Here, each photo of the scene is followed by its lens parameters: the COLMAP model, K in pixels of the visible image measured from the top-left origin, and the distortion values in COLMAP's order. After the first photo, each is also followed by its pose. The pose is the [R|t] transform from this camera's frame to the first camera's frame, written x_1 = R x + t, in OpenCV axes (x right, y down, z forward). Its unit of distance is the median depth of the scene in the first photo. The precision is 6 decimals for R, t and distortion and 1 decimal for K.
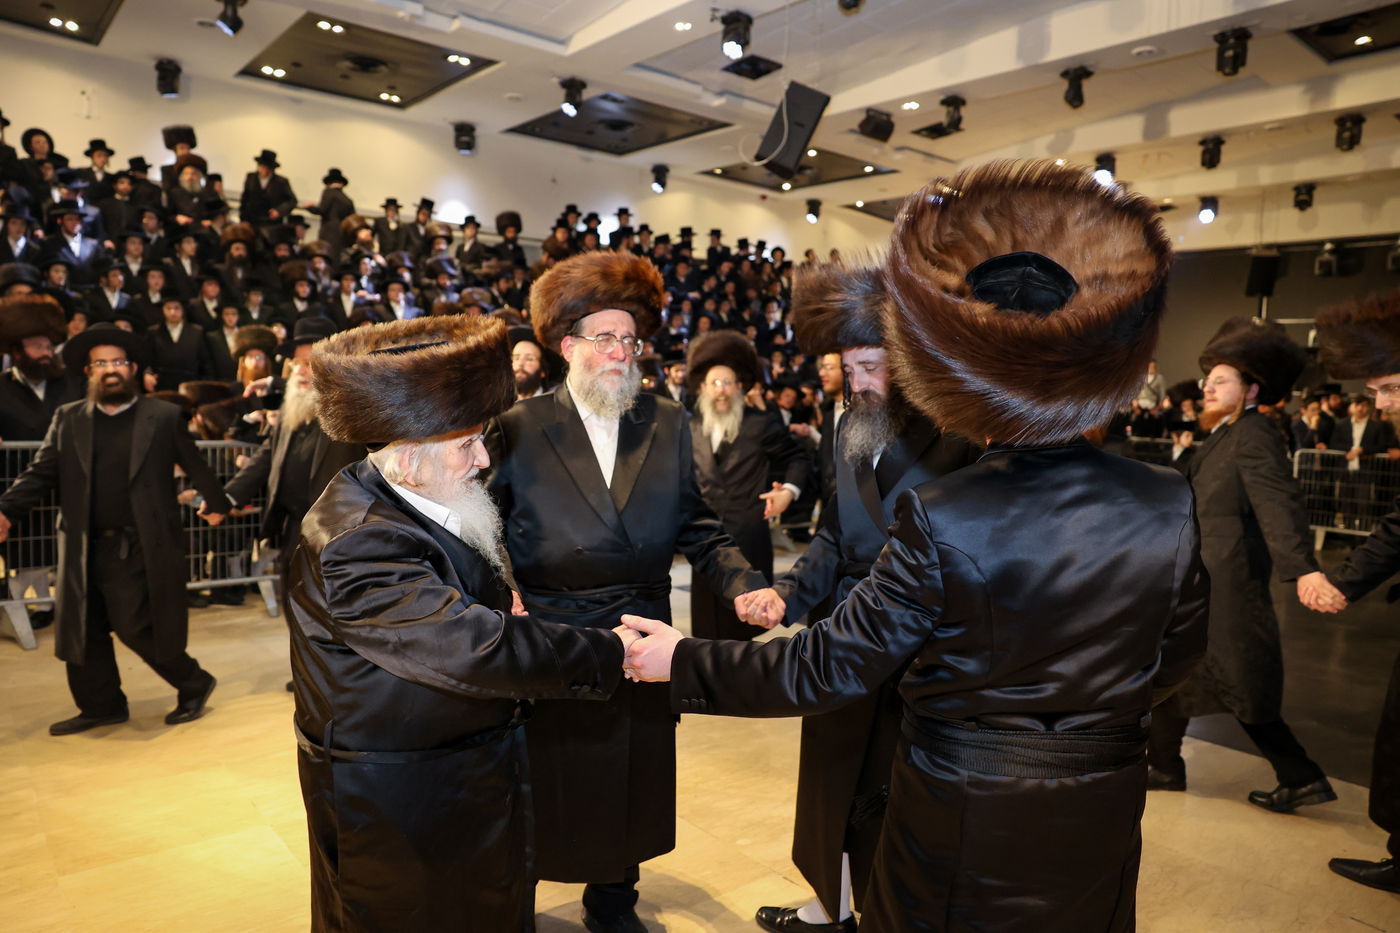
lens RADIAL K [[962.7, 0, 700.0], [0, 962.7, 466.5], [0, 0, 1]] dist [-0.100586, 0.093011]
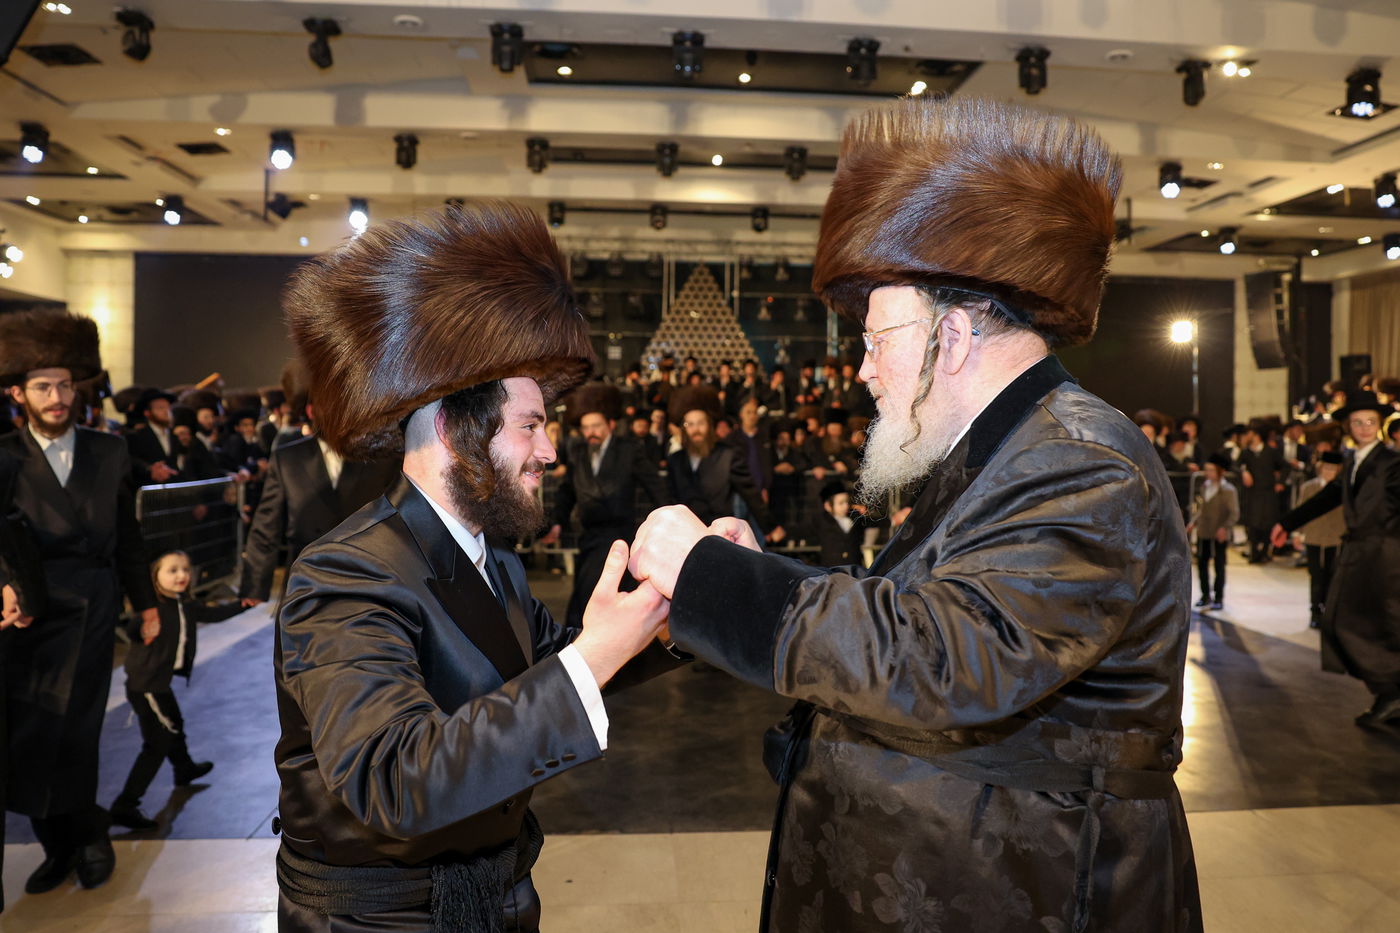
lens RADIAL K [[1032.8, 0, 708.3], [0, 1032.8, 425.8], [0, 0, 1]] dist [-0.063440, 0.004266]
pose [[0.568437, -0.038175, 0.821841, -0.122124], [0.084454, 0.996354, -0.012133, -0.037875], [-0.818381, 0.076305, 0.569588, 0.241312]]
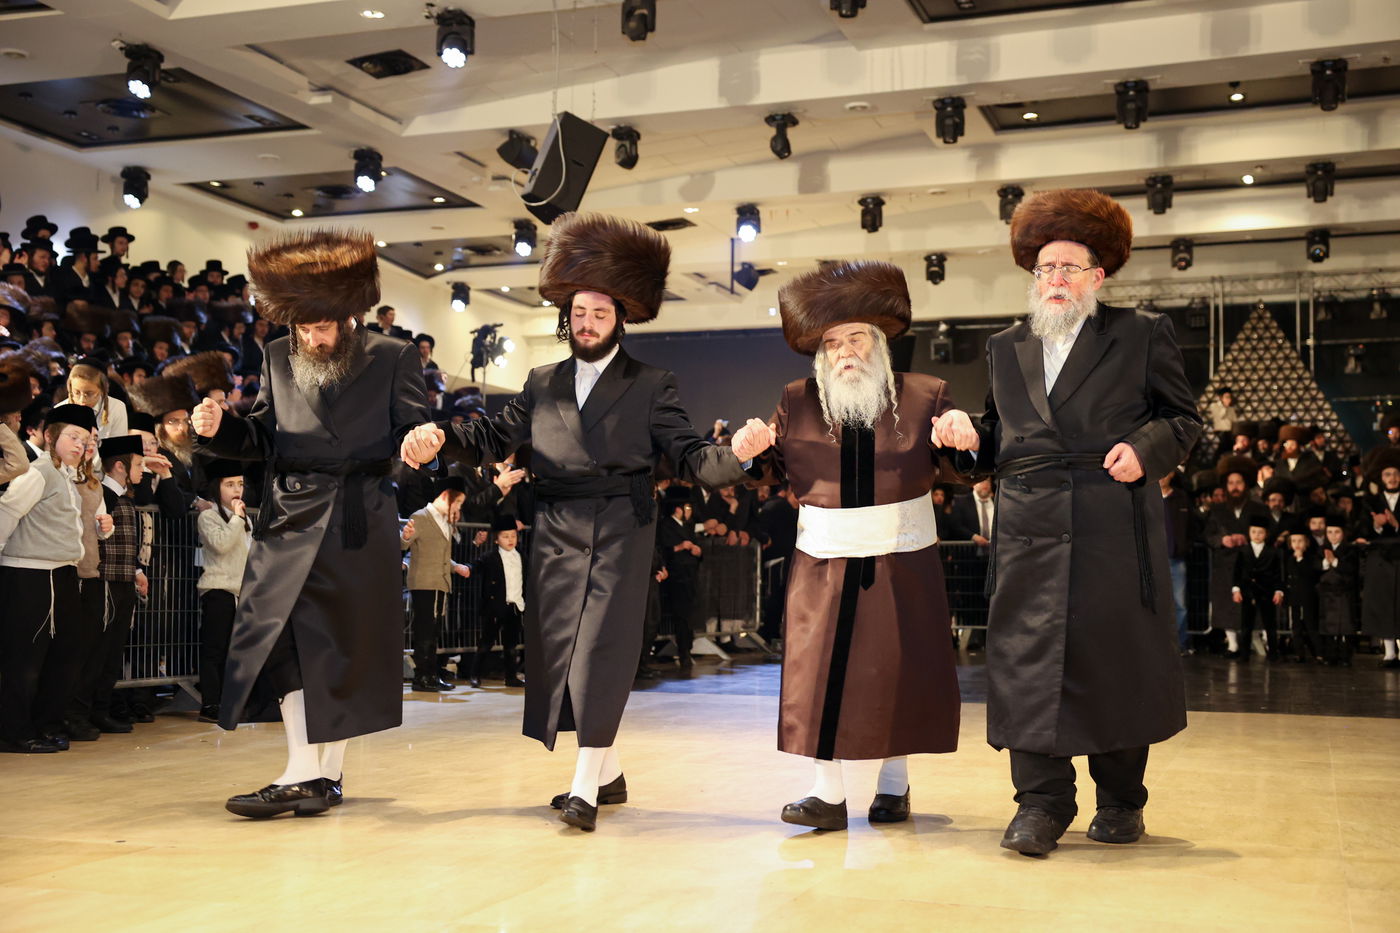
lens RADIAL K [[1727.7, 0, 700.0], [0, 1727.7, 466.5], [0, 0, 1]] dist [0.127116, 0.011022]
pose [[0.855796, -0.002255, 0.517309, -0.452048], [0.073794, 0.990296, -0.117761, 0.076460], [-0.512024, 0.138954, 0.847658, -0.255696]]
